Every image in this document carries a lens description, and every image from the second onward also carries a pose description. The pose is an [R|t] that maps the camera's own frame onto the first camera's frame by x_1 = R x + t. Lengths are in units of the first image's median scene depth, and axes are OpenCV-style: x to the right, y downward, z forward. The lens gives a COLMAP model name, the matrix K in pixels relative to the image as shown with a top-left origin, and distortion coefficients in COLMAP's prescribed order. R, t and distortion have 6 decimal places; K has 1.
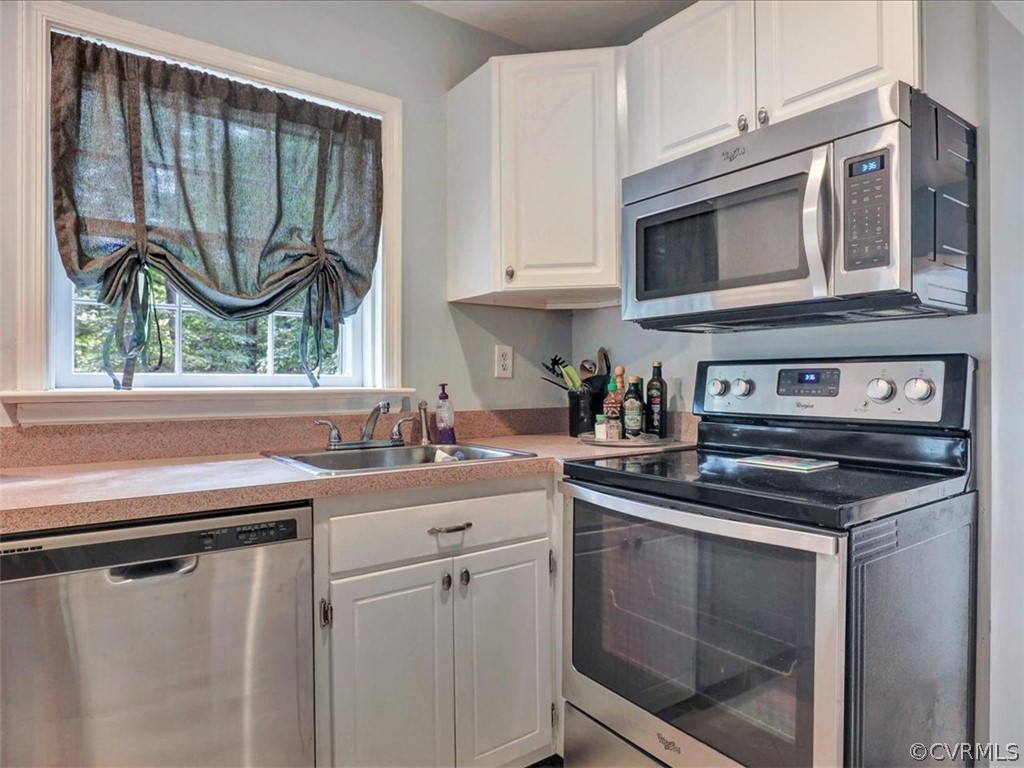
lens RADIAL K [[612.6, 0, 513.9], [0, 612.6, 385.8], [0, 0, 1]] dist [-0.007671, 0.002807]
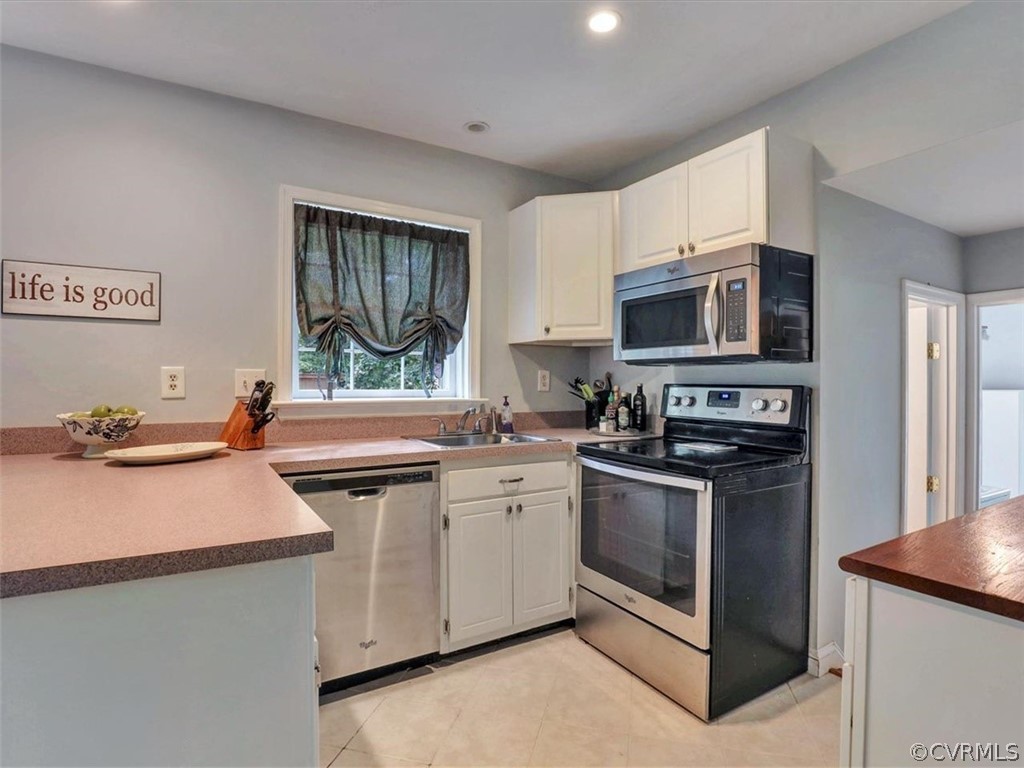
lens RADIAL K [[540.0, 0, 516.8], [0, 540.0, 383.7], [0, 0, 1]] dist [-0.007878, 0.000841]
pose [[0.996955, 0.006540, -0.077706, 0.029452], [-0.006528, 0.999979, 0.000413, -0.043757], [0.077707, 0.000095, 0.996976, -0.504856]]
